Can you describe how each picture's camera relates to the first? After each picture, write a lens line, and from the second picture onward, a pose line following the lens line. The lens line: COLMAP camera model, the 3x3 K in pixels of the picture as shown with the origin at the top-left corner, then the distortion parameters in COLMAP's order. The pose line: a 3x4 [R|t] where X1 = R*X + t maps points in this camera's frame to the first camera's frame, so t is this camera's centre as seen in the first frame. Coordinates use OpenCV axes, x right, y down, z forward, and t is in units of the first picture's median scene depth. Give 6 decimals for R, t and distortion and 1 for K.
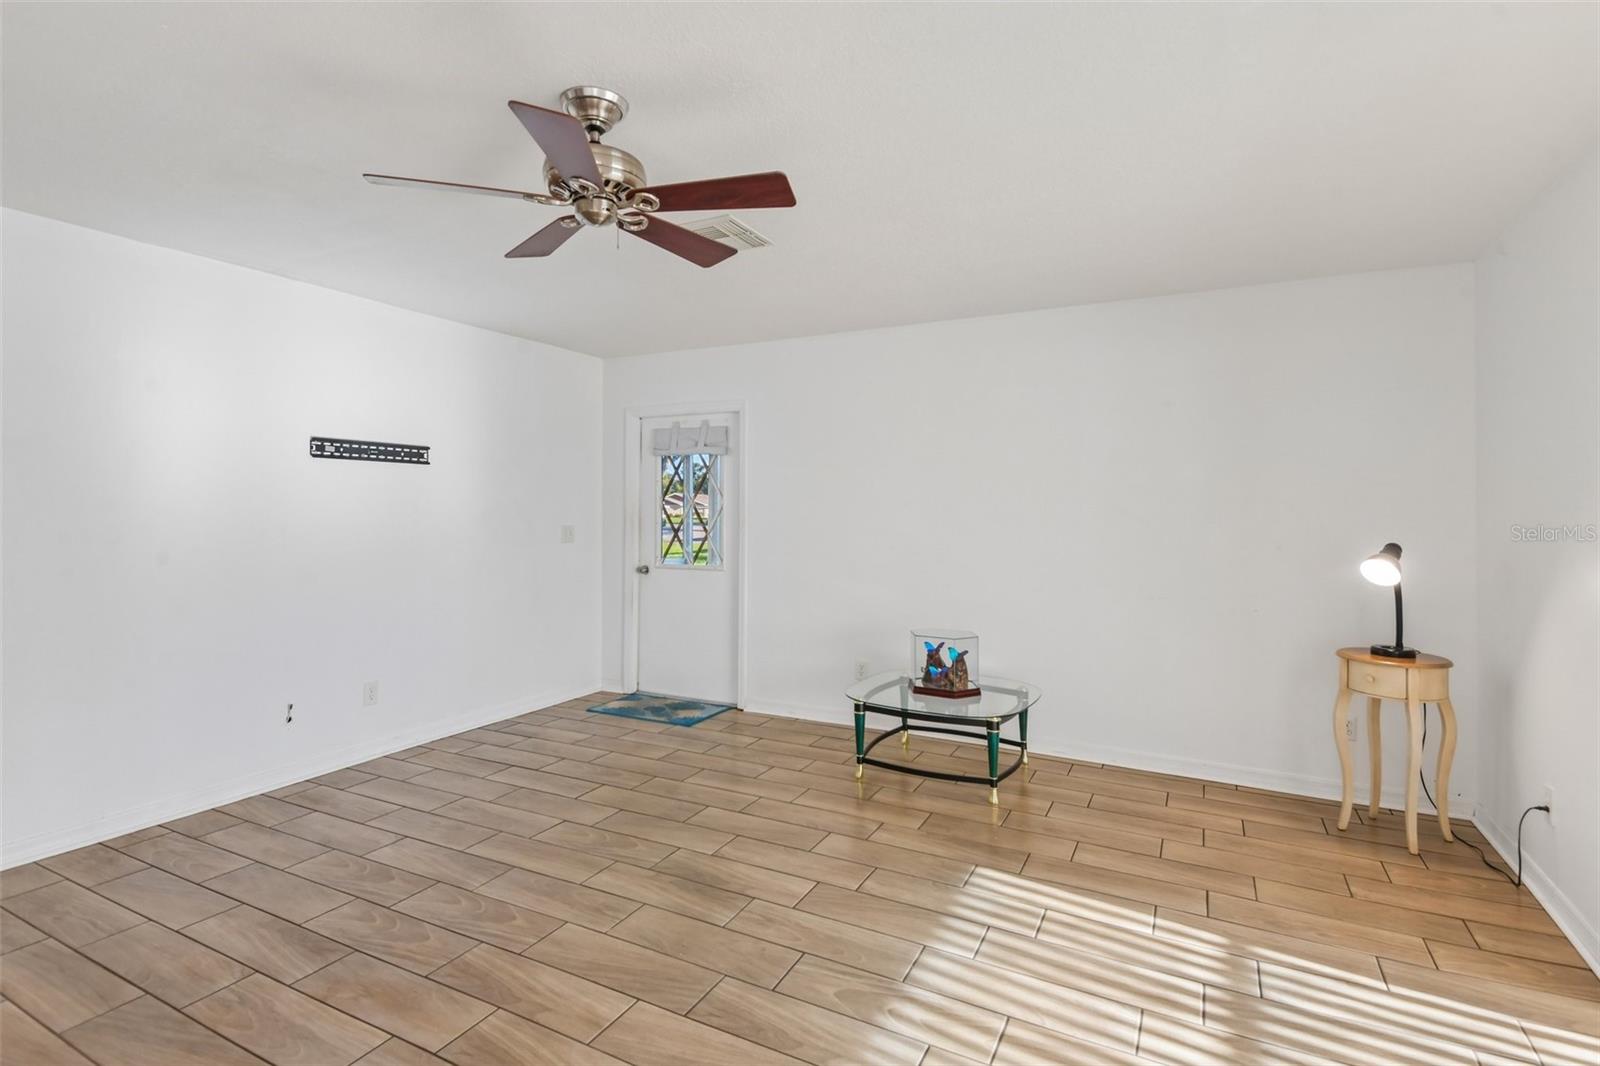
lens RADIAL K [[779.9, 0, 796.9], [0, 779.9, 500.7], [0, 0, 1]] dist [0.015530, -0.003477]
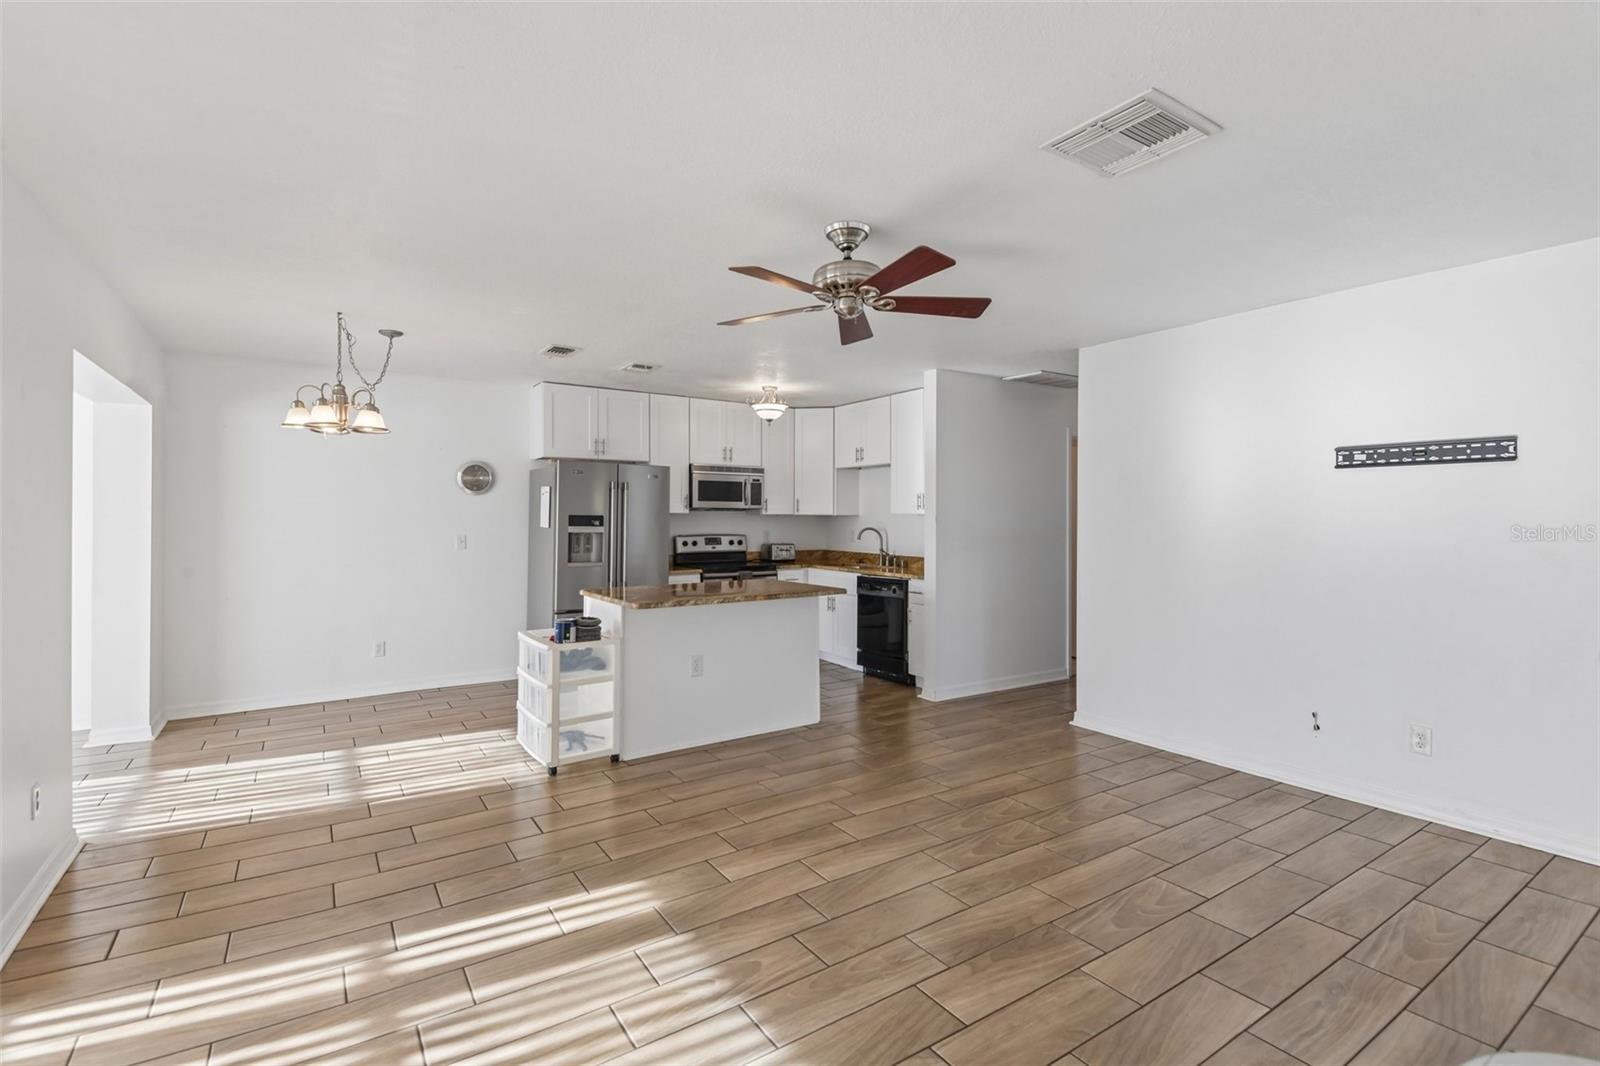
lens RADIAL K [[726.0, 0, 790.6], [0, 726.0, 518.2], [0, 0, 1]] dist [0.029798, -0.018106]
pose [[-0.492104, -0.005125, -0.870522, 0.512559], [0.006263, 0.999936, -0.009427, 0.010653], [0.870514, -0.010091, -0.492040, 0.859633]]
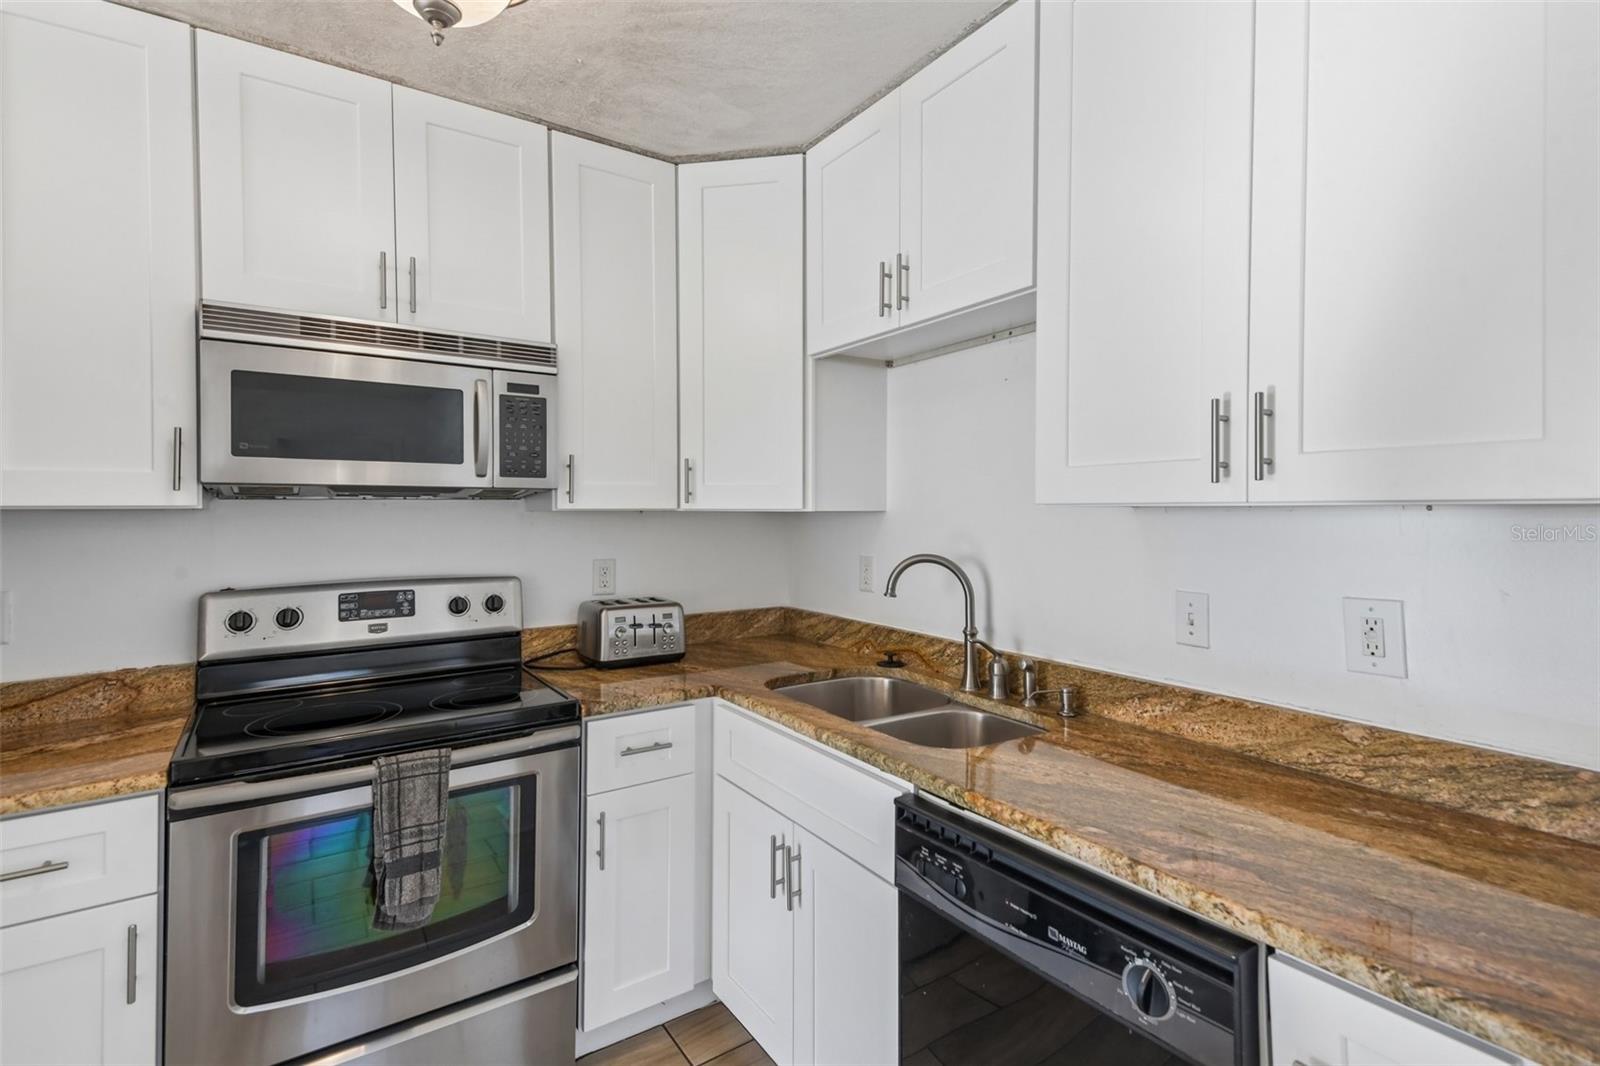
lens RADIAL K [[771.4, 0, 791.2], [0, 771.4, 511.2], [0, 0, 1]] dist [0.054002, -0.004219]
pose [[-0.488356, -0.000834, -0.872644, -0.621511], [0.013123, 0.999879, -0.008300, -0.008548], [0.872546, -0.015505, -0.488287, 0.330454]]
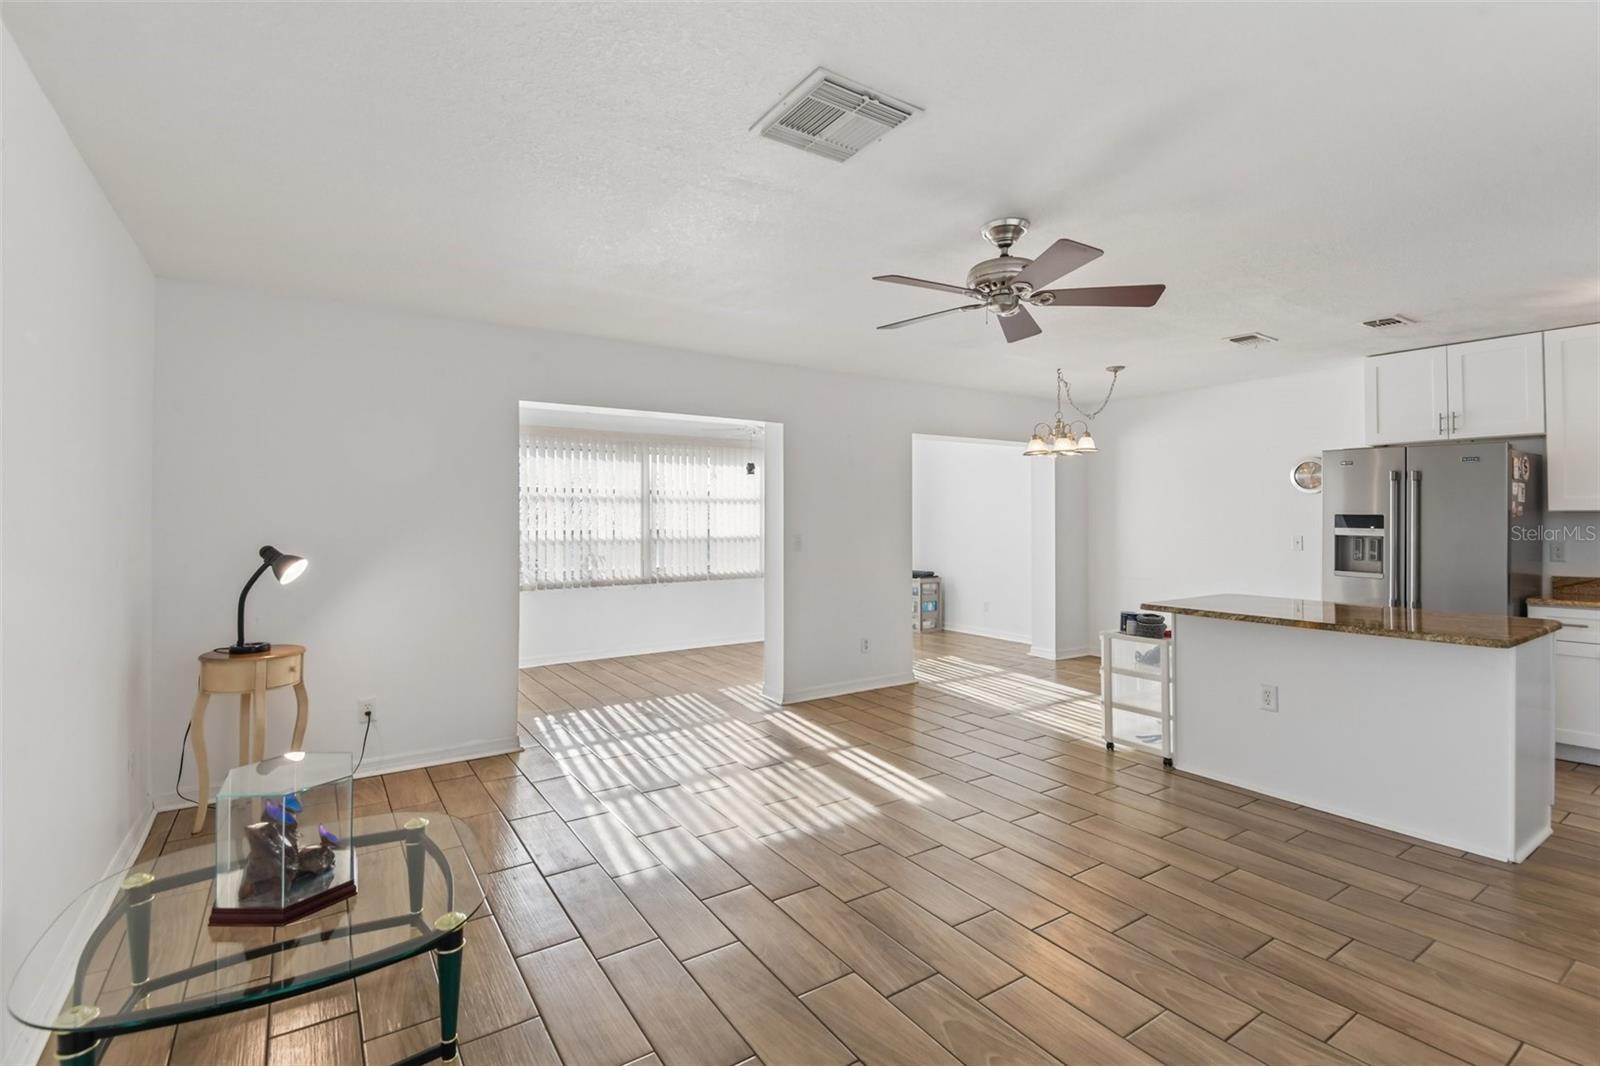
lens RADIAL K [[726.0, 0, 803.2], [0, 726.0, 512.5], [0, 0, 1]] dist [0.029798, -0.018106]
pose [[-0.876745, -0.004762, 0.480933, -0.312741], [-0.012370, 0.999843, -0.012650, 0.011090], [-0.480797, -0.017040, -0.876666, 1.279643]]
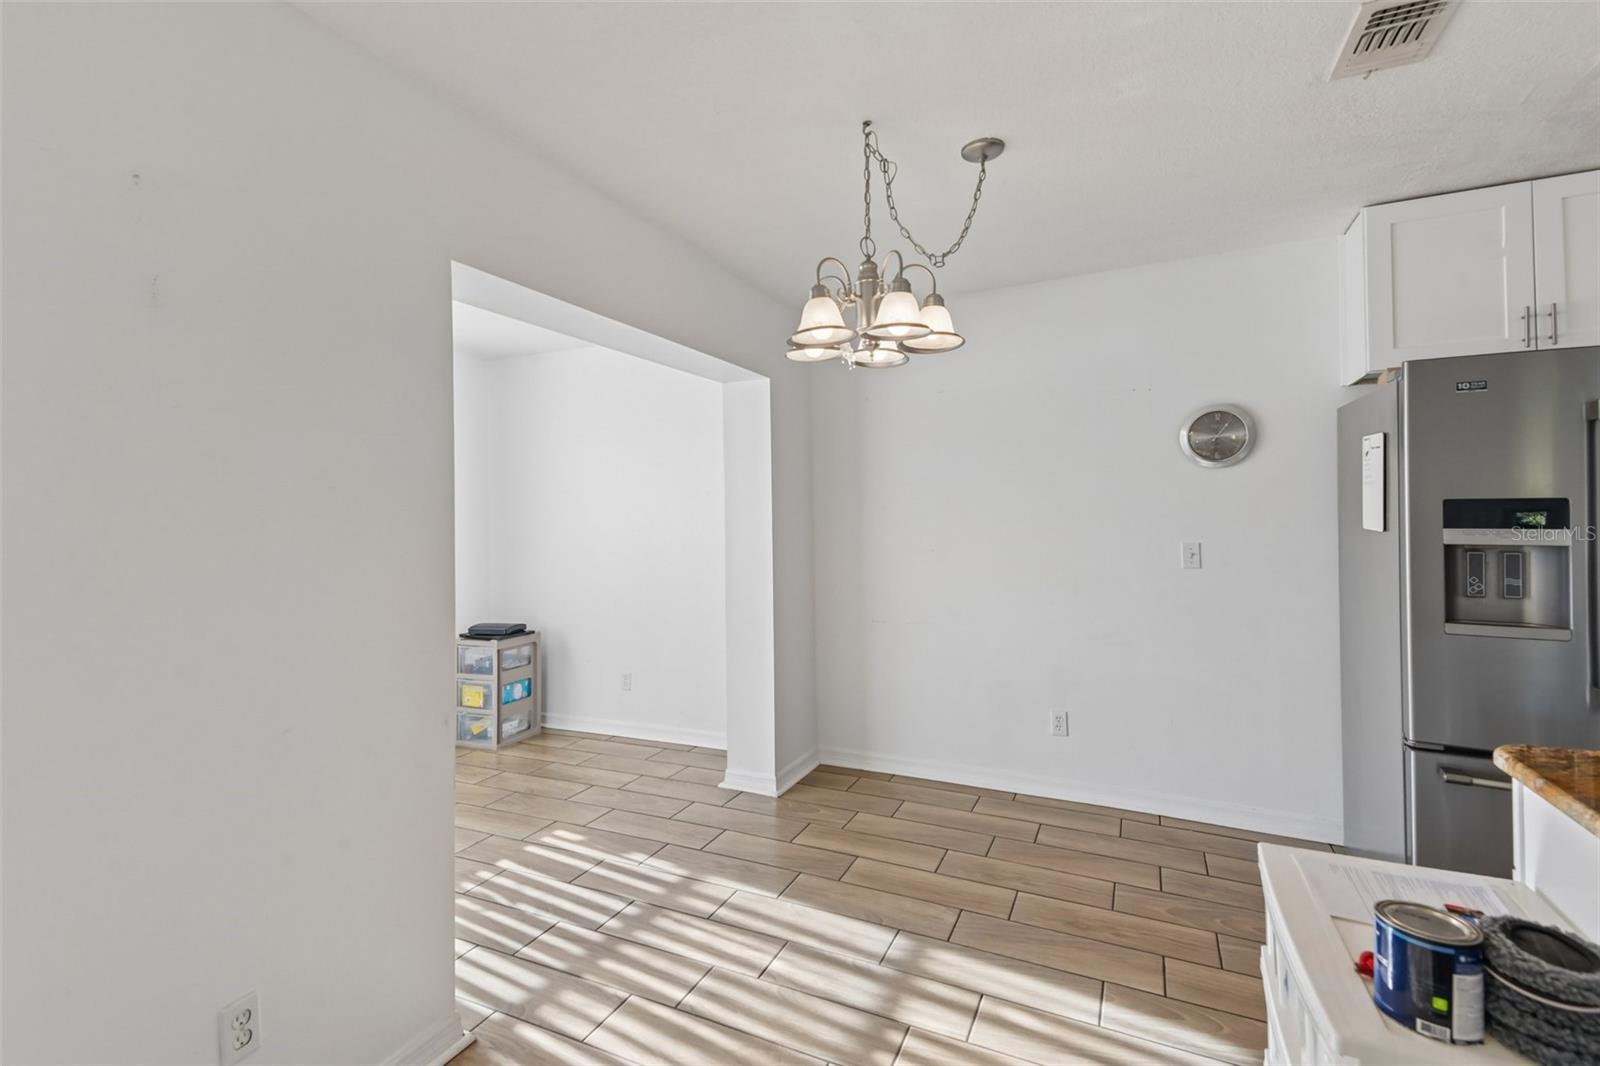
lens RADIAL K [[726.0, 0, 787.4], [0, 726.0, 507.8], [0, 0, 1]] dist [0.029798, -0.018106]
pose [[-0.999635, 0.010121, -0.025030, 0.006171], [0.010653, 0.999719, -0.021177, 0.000645], [0.024808, -0.021436, -0.999462, 0.334209]]
